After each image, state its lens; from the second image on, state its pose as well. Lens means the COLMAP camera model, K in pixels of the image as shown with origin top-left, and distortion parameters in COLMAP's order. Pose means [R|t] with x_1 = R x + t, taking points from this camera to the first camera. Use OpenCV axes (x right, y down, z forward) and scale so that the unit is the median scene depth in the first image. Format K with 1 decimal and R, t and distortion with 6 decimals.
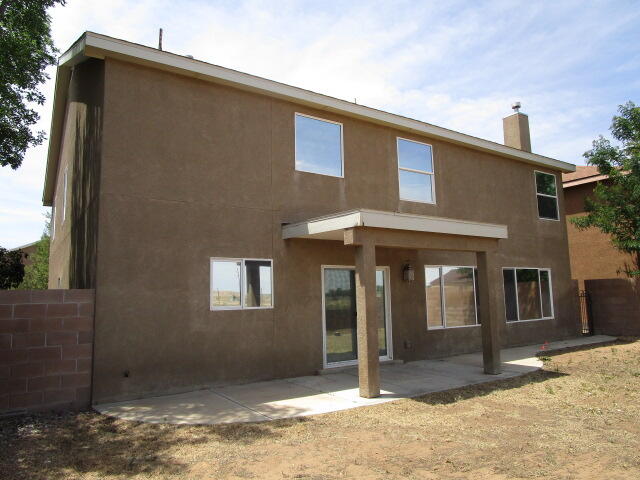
lens RADIAL K [[452.1, 0, 316.9], [0, 452.1, 240.3], [0, 0, 1]] dist [-0.027074, 0.001852]
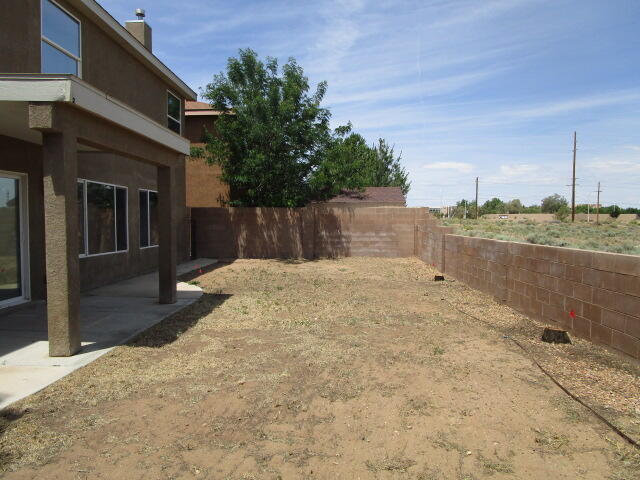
lens RADIAL K [[452.1, 0, 316.9], [0, 452.1, 240.3], [0, 0, 1]] dist [-0.027074, 0.001852]
pose [[0.583596, -0.015061, 0.811905, -0.119071], [-0.111820, 0.988813, 0.098719, 0.032965], [-0.804308, -0.148399, 0.575383, 0.170215]]
